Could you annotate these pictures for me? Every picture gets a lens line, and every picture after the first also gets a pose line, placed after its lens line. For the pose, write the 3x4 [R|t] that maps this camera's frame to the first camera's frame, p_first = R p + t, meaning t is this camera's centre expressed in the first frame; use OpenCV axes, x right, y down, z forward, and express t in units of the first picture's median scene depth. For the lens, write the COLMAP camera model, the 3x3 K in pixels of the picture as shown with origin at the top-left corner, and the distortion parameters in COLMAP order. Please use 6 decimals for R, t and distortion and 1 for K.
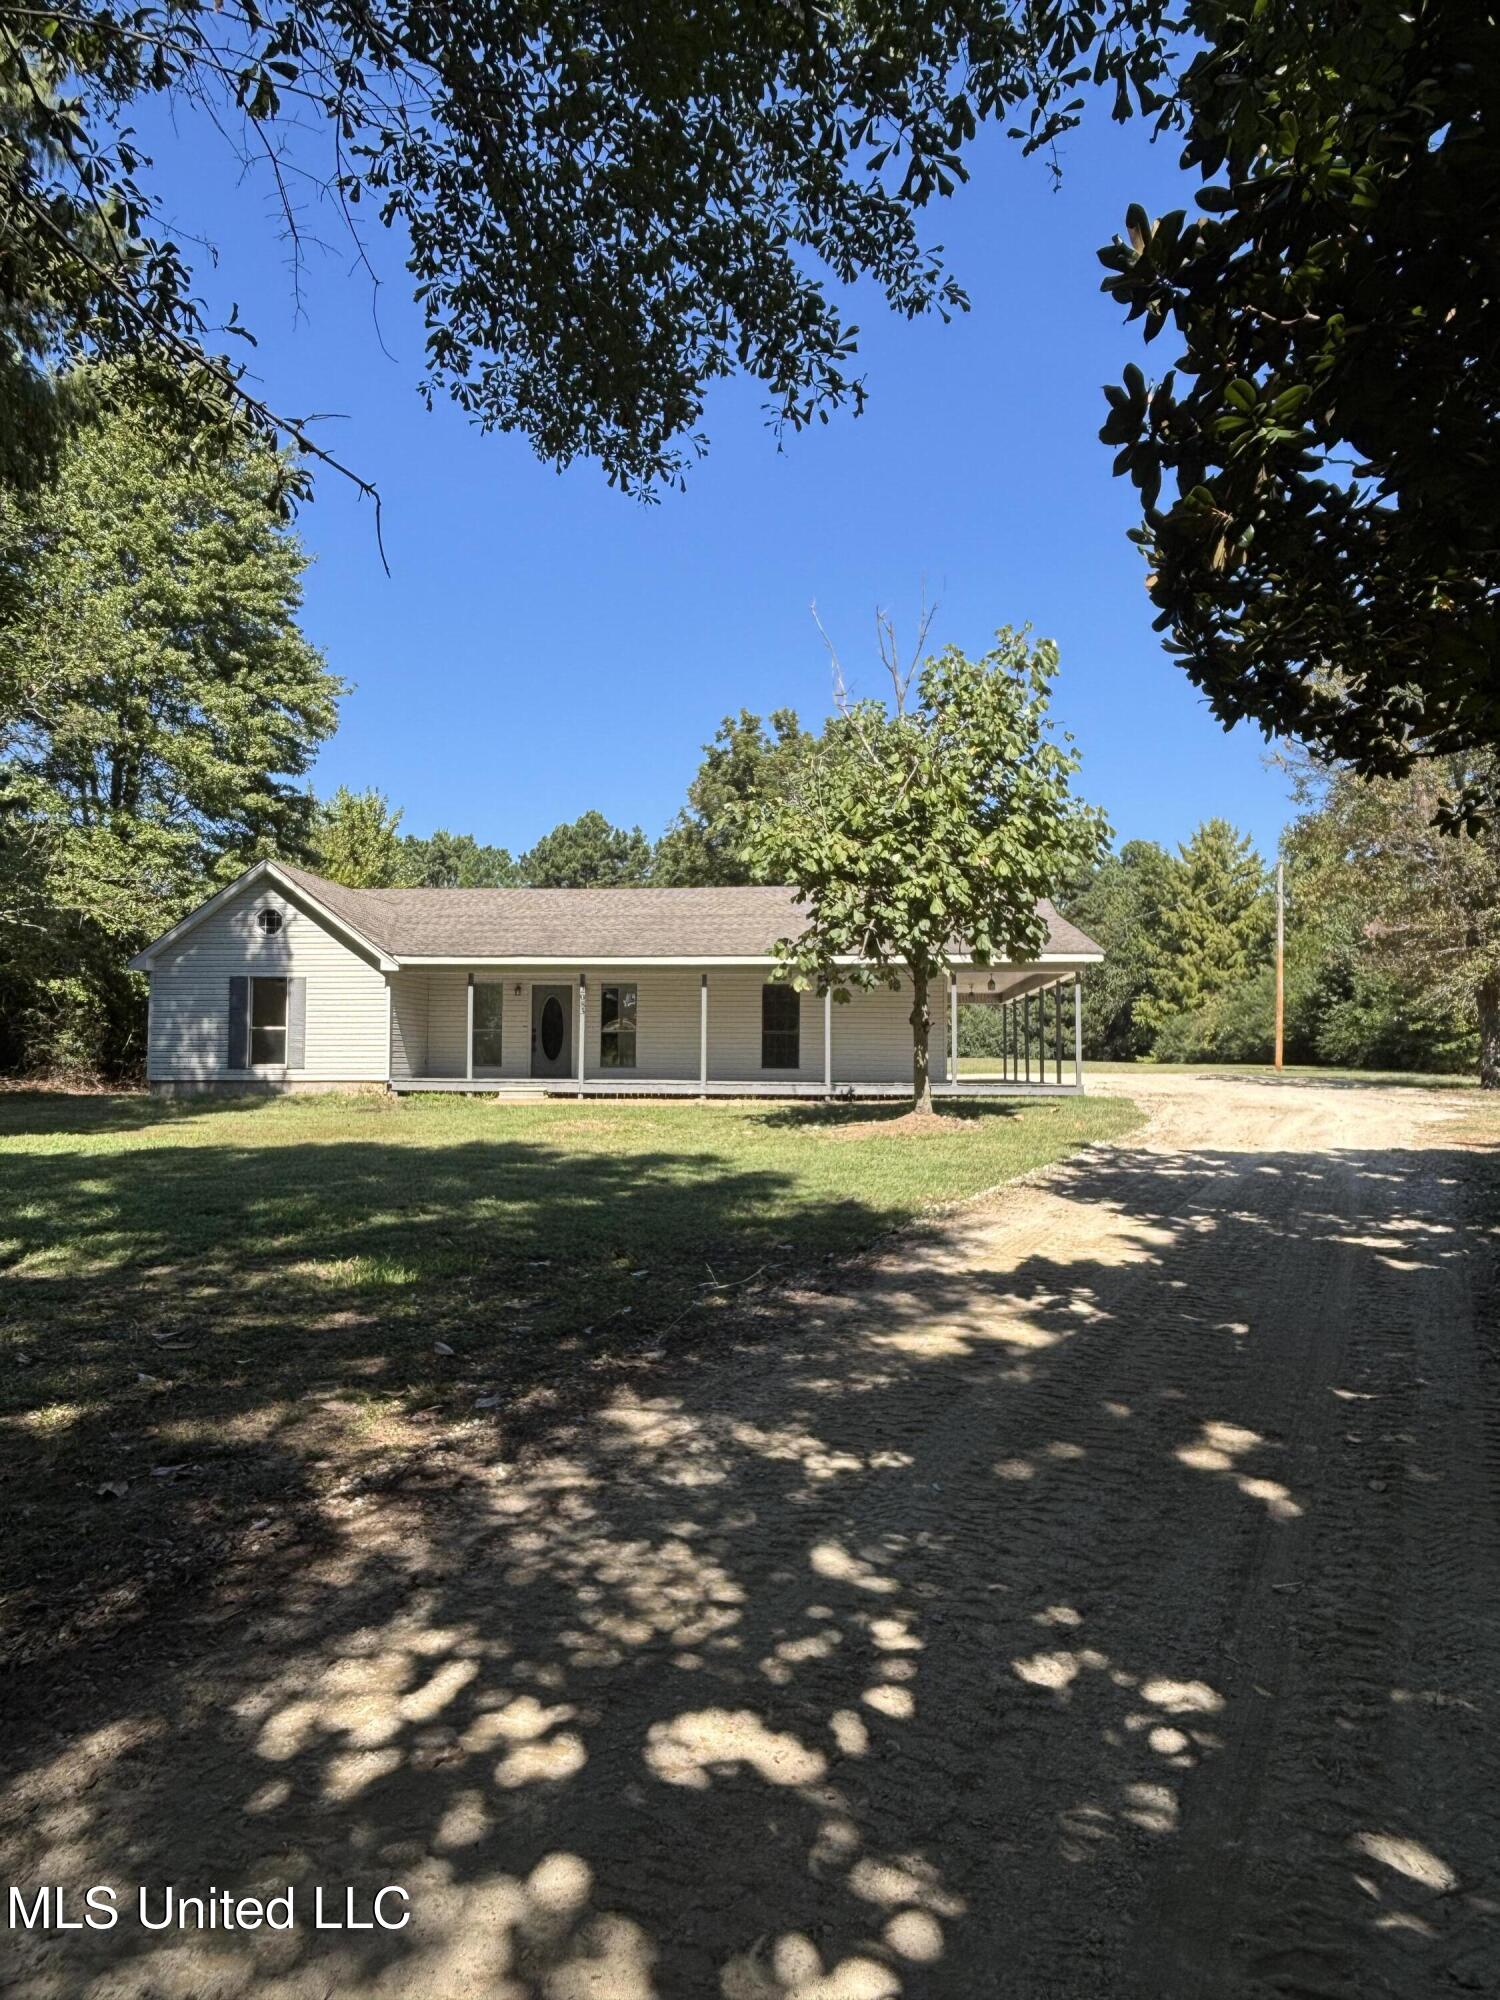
lens RADIAL K [[1279.2, 0, 749.3], [0, 1279.2, 999.6], [0, 0, 1]] dist [0.006696, 0.000685]
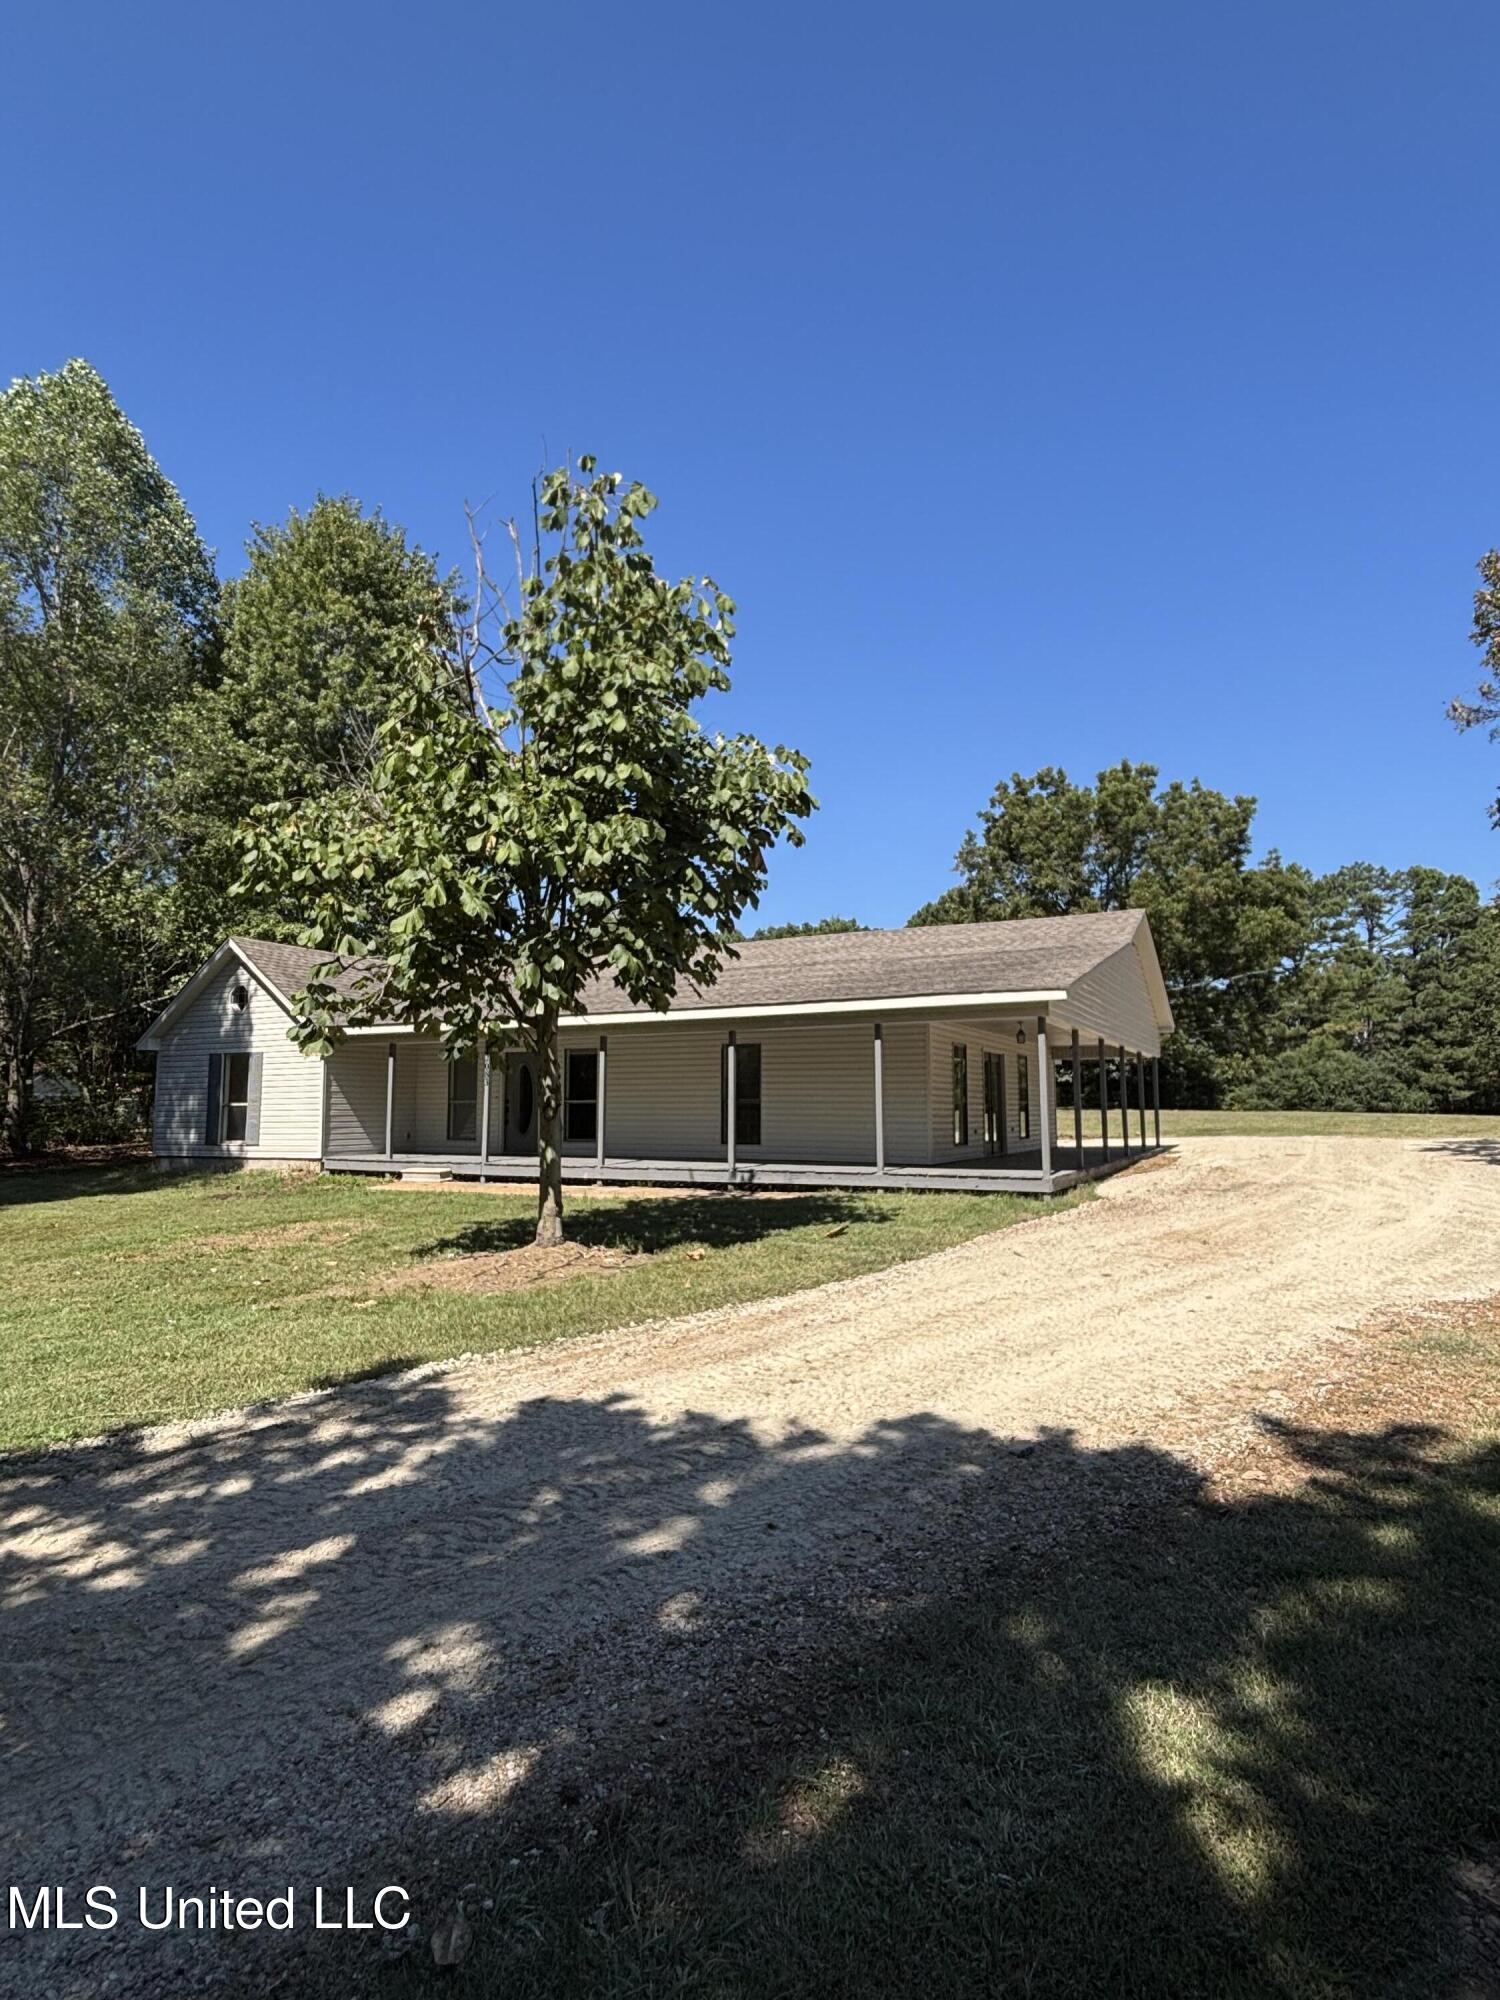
lens RADIAL K [[1056.5, 0, 751.1], [0, 1056.5, 1002.2], [0, 0, 1]] dist [-0.001662, -0.000200]
pose [[0.925678, -0.047069, -0.375372, 0.308438], [0.027684, 0.997998, -0.056872, 0.001156], [0.377297, 0.042254, 0.925128, 0.388225]]
